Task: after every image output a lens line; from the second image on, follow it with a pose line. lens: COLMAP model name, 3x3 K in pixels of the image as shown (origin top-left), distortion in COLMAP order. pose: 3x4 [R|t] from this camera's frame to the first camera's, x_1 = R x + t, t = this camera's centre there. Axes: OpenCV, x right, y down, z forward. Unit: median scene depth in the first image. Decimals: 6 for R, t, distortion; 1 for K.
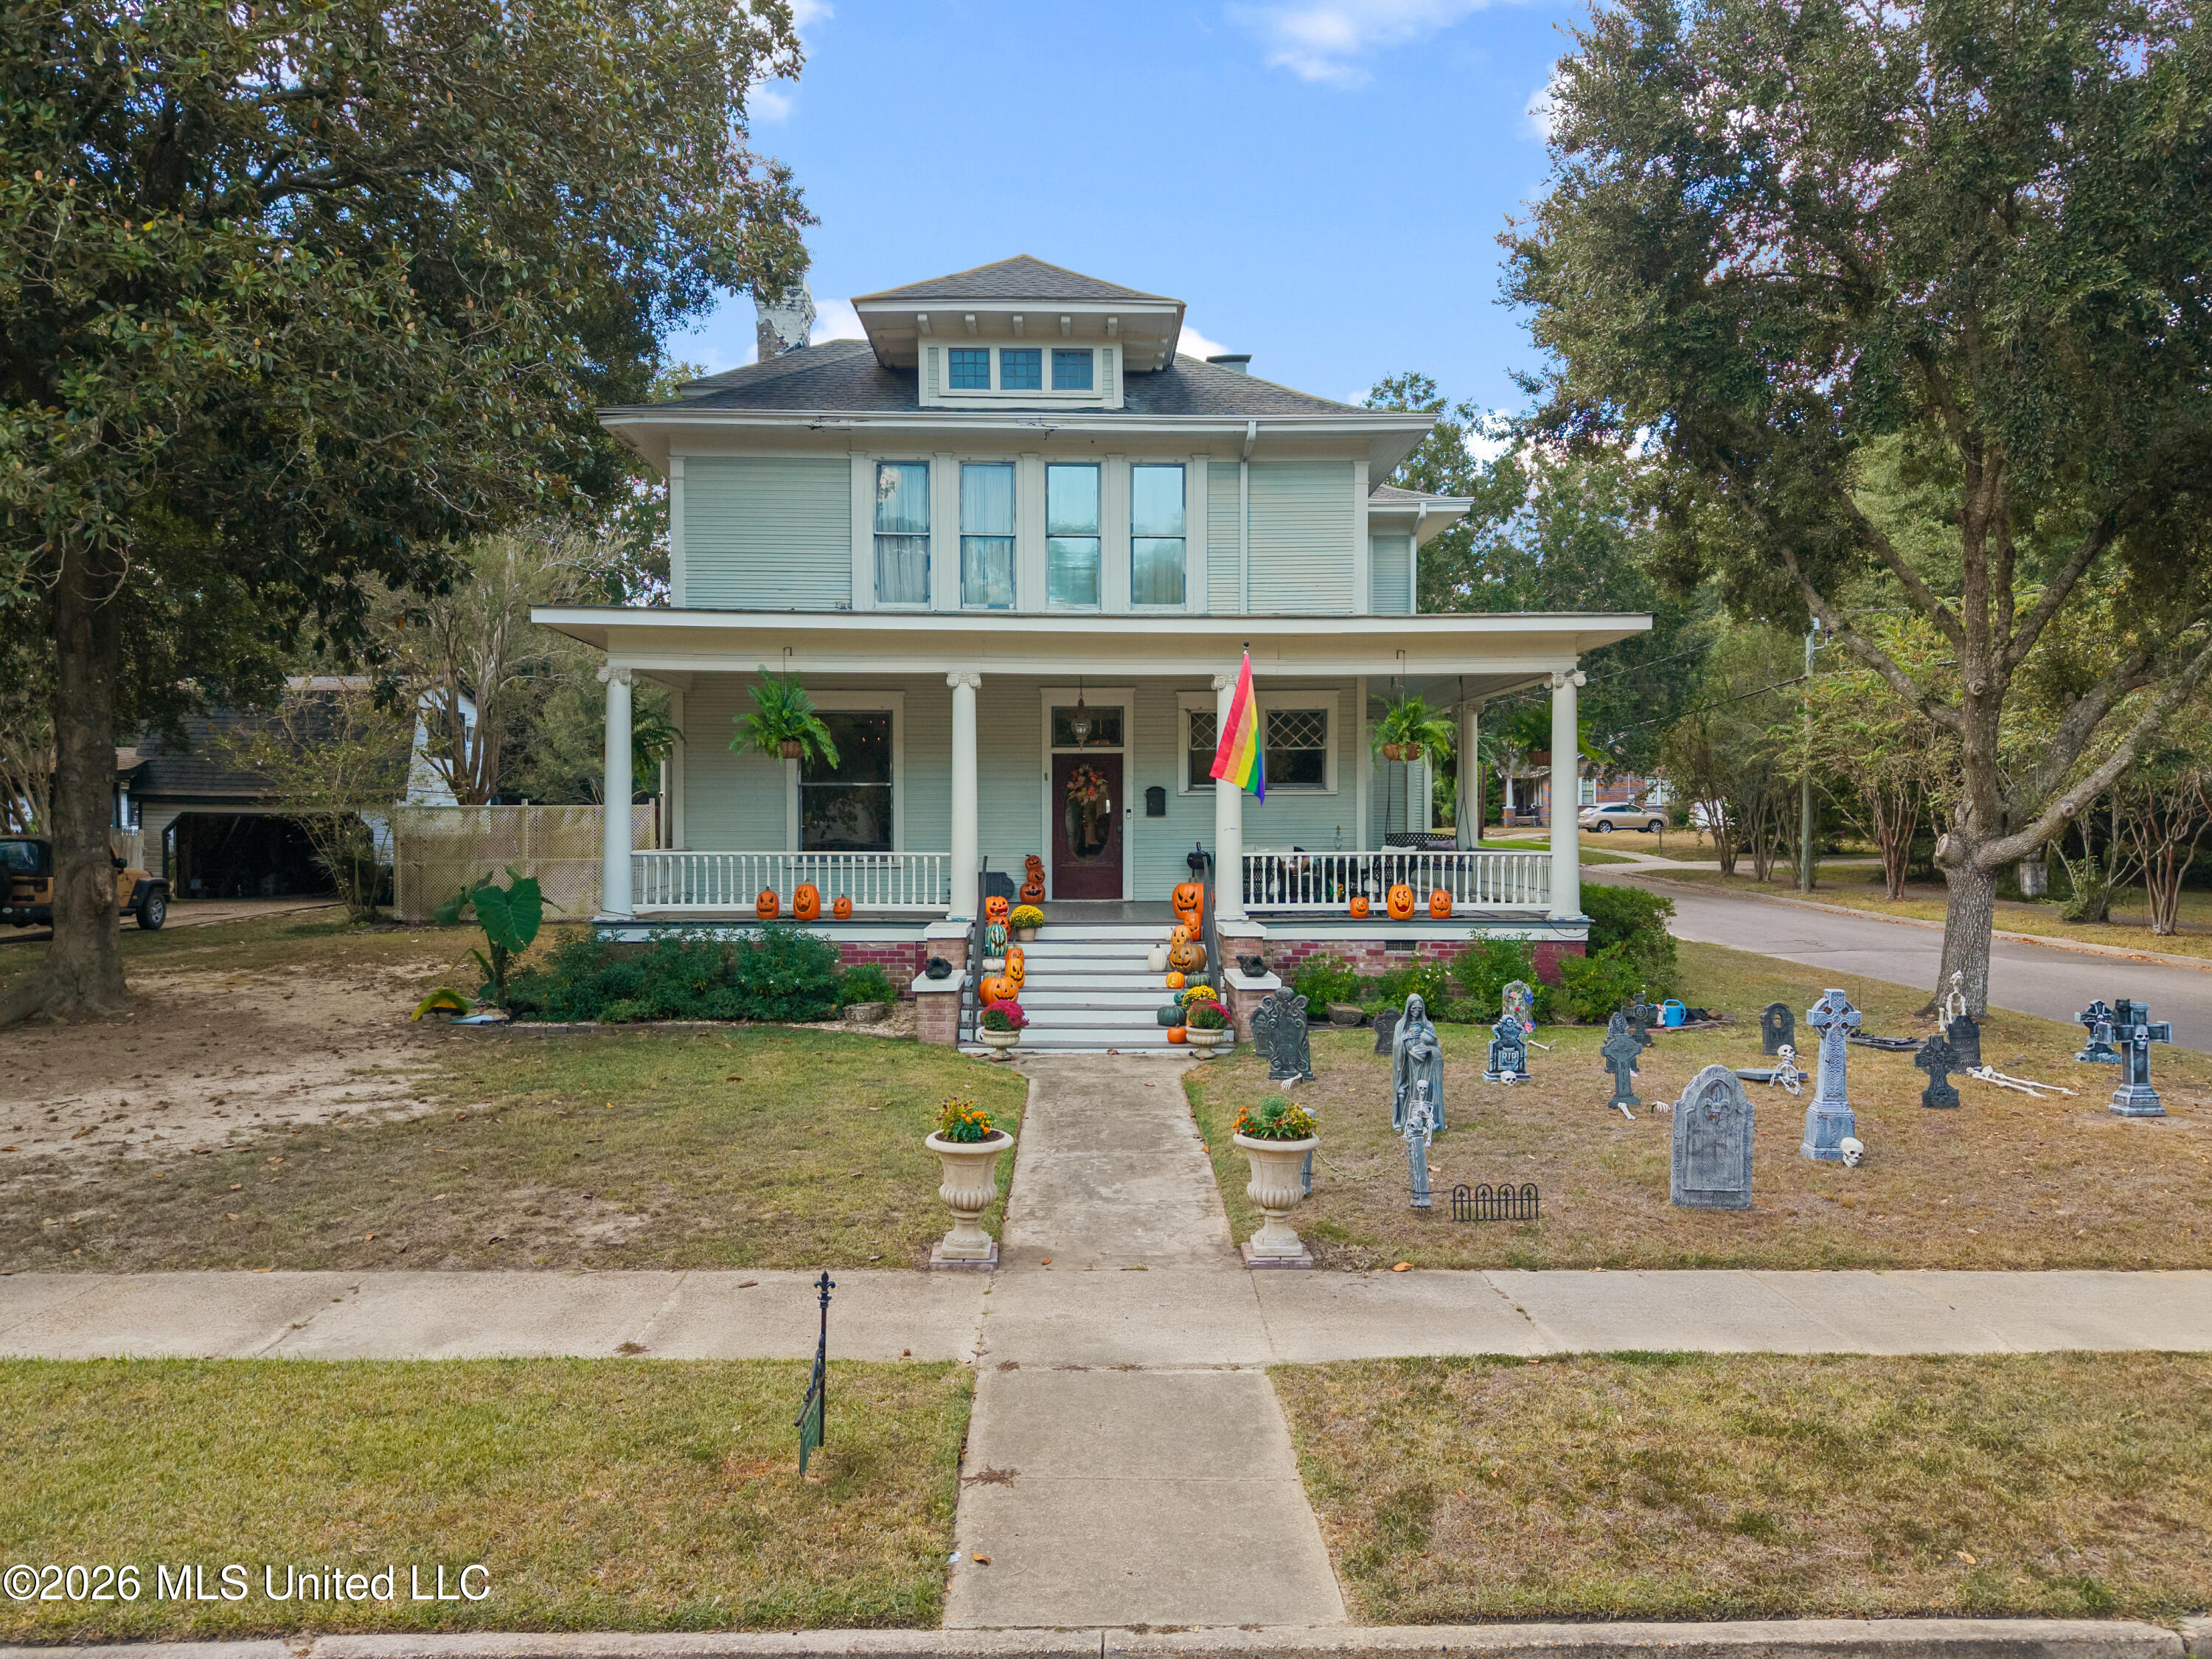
lens RADIAL K [[1484.8, 0, 1103.3], [0, 1484.8, 792.0], [0, 0, 1]] dist [0.006746, -0.005234]
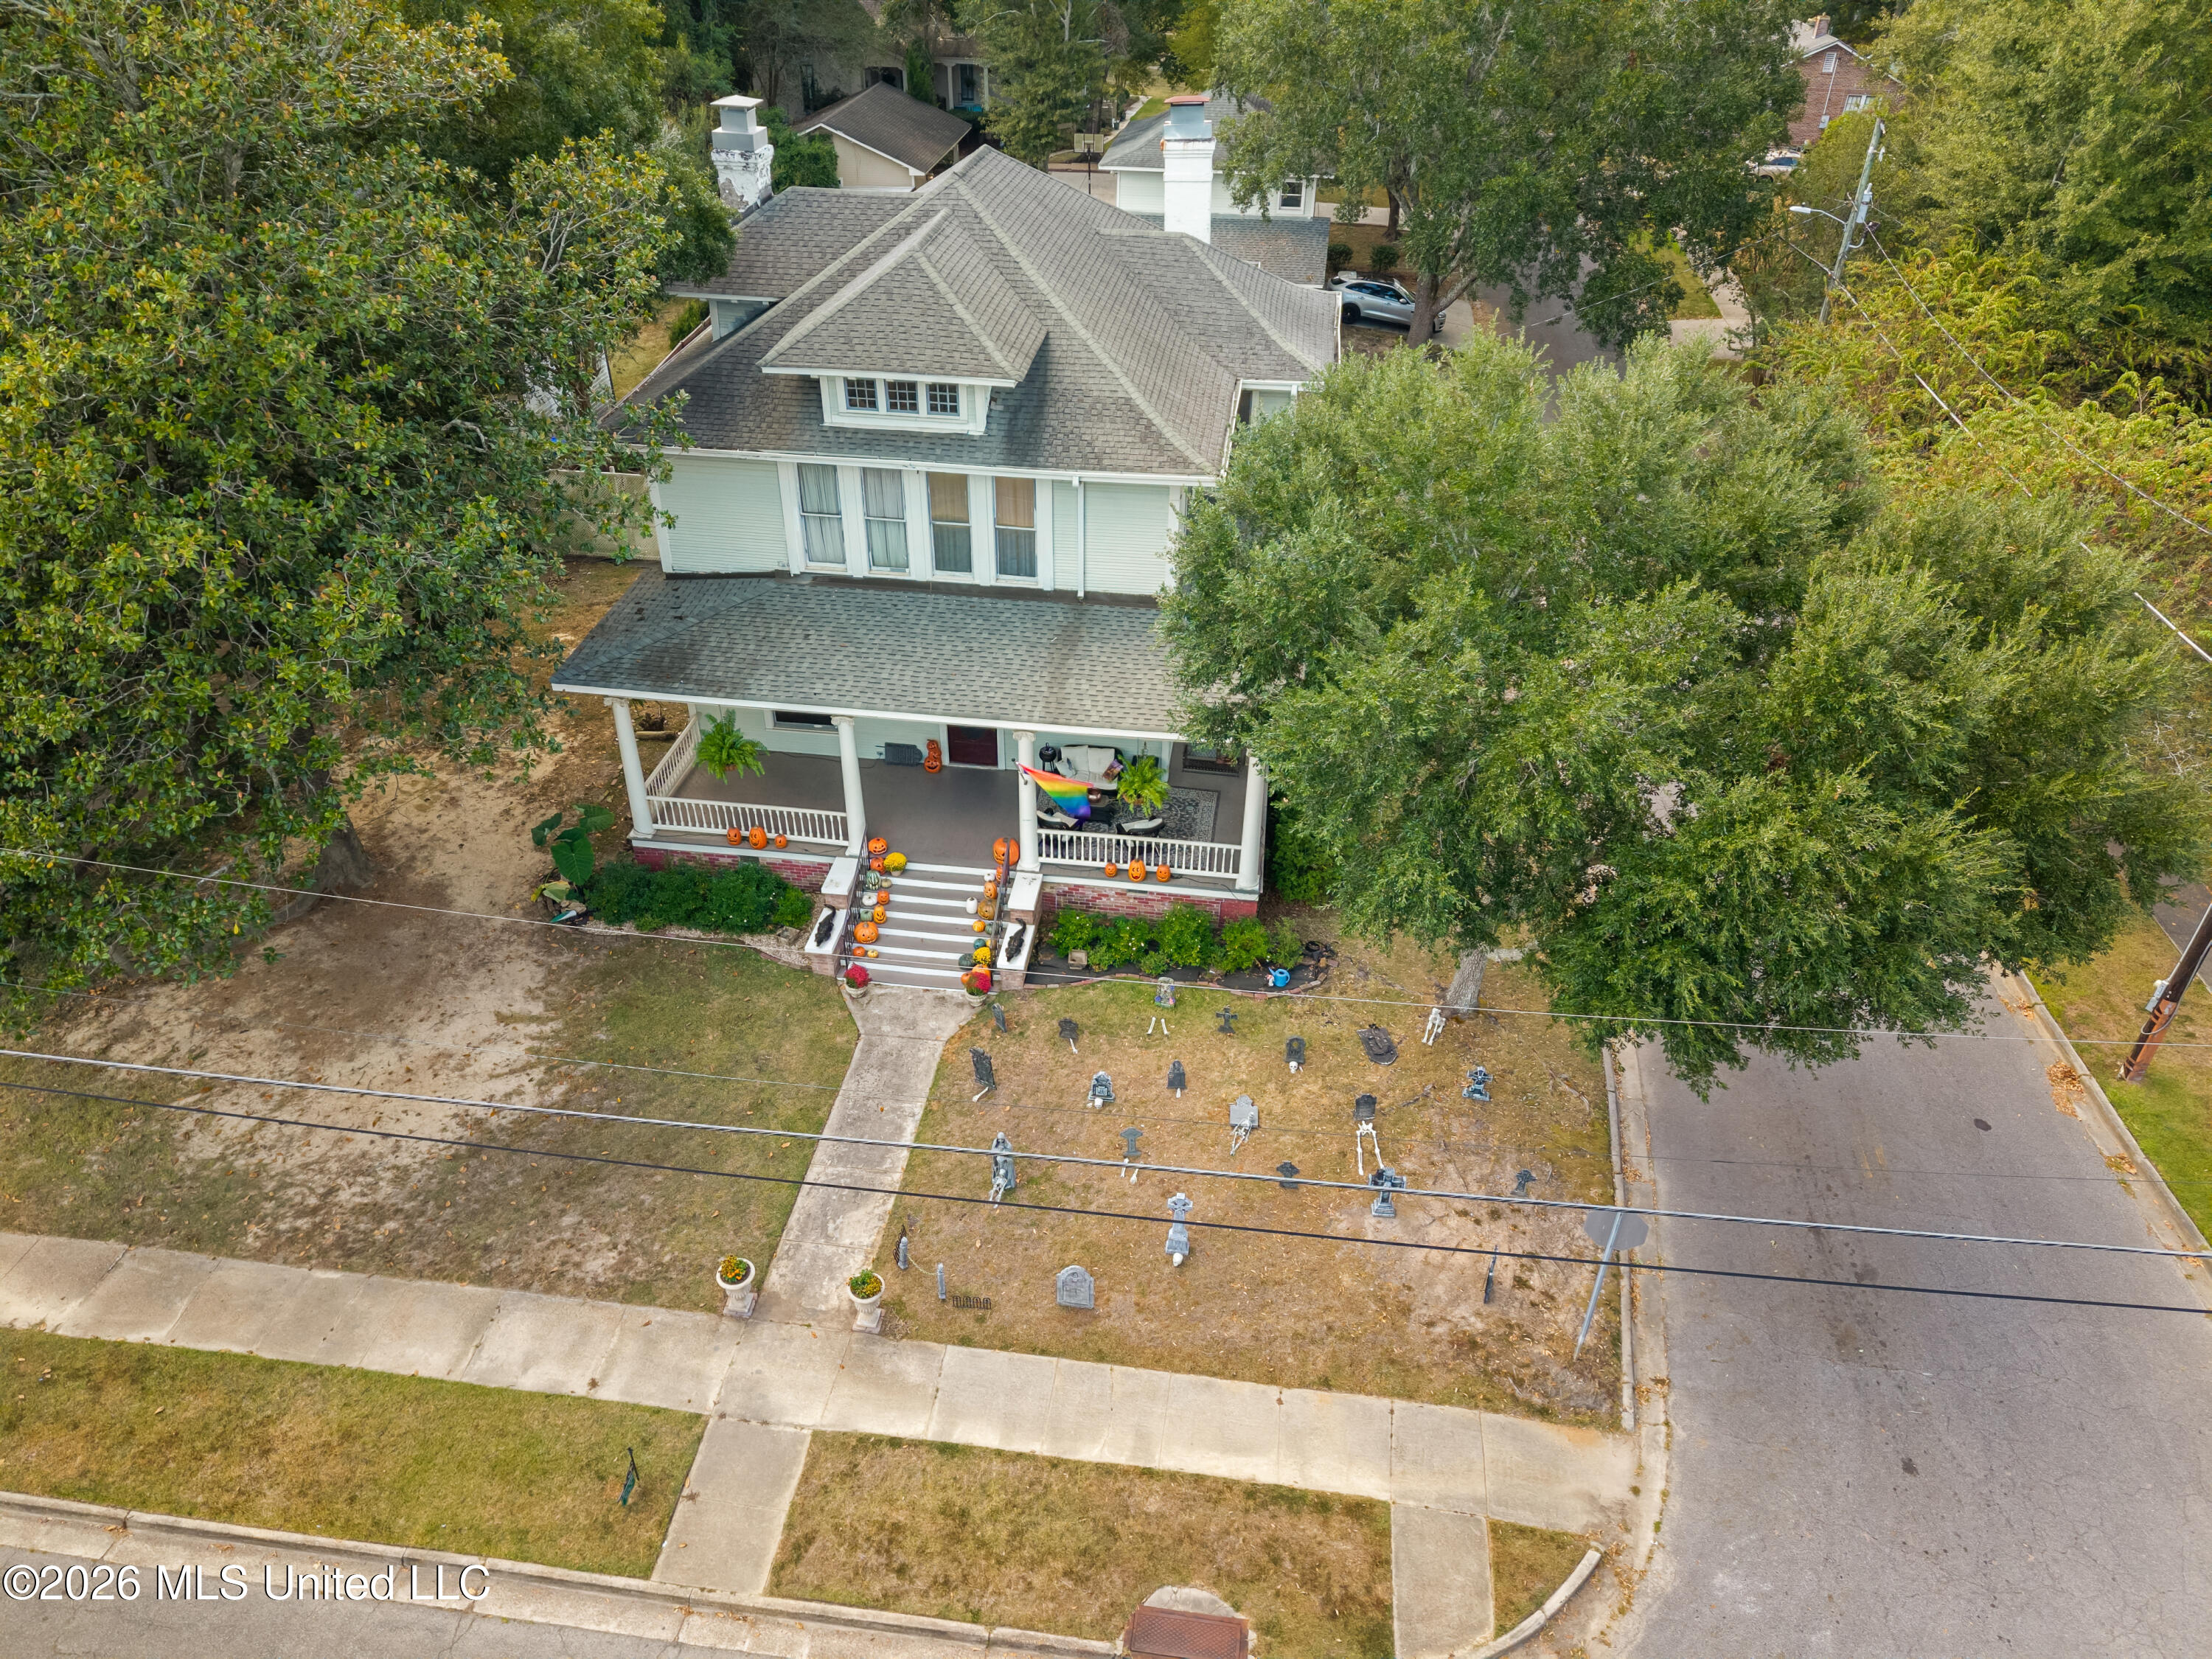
lens RADIAL K [[1484.8, 0, 1103.3], [0, 1484.8, 792.0], [0, 0, 1]] dist [0.006746, -0.005234]
pose [[0.988555, 0.085225, -0.124485, 0.879102], [-0.001137, 0.829337, 0.558748, -2.112996], [0.150860, -0.552211, 0.819942, -0.507137]]
